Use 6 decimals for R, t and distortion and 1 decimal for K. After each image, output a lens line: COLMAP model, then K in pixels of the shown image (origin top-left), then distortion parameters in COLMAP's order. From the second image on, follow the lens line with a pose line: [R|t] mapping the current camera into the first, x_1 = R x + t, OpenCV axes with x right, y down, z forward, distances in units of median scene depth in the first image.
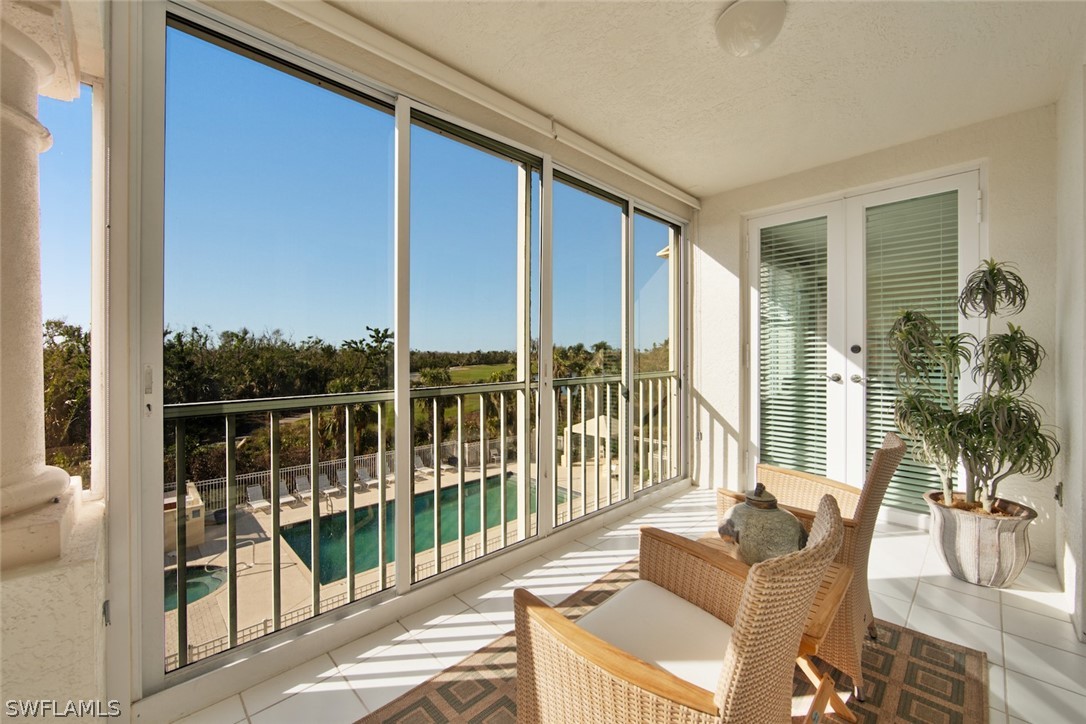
lens RADIAL K [[435.9, 0, 545.4], [0, 435.9, 354.3], [0, 0, 1]] dist [-0.010527, 0.002650]
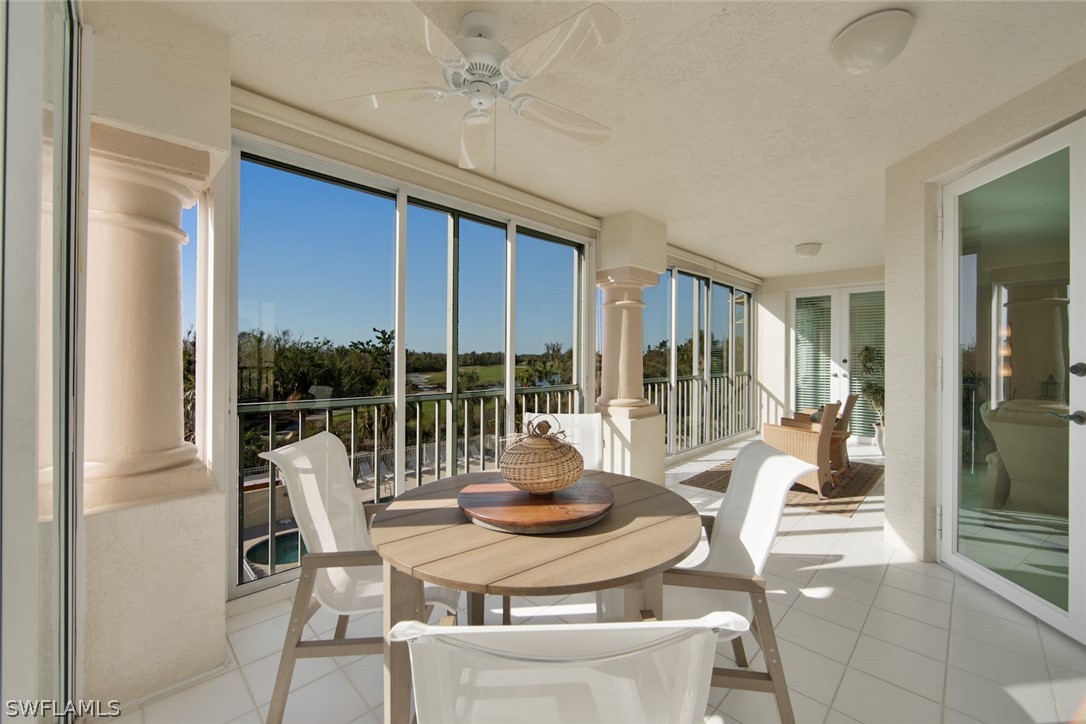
lens RADIAL K [[435.9, 0, 542.4], [0, 435.9, 355.2], [0, 0, 1]] dist [-0.010527, 0.002650]
pose [[0.999972, 0.006348, 0.003953, -0.096594], [-0.006342, 0.999979, -0.001486, -0.003587], [-0.003963, 0.001461, 0.999991, -0.139806]]
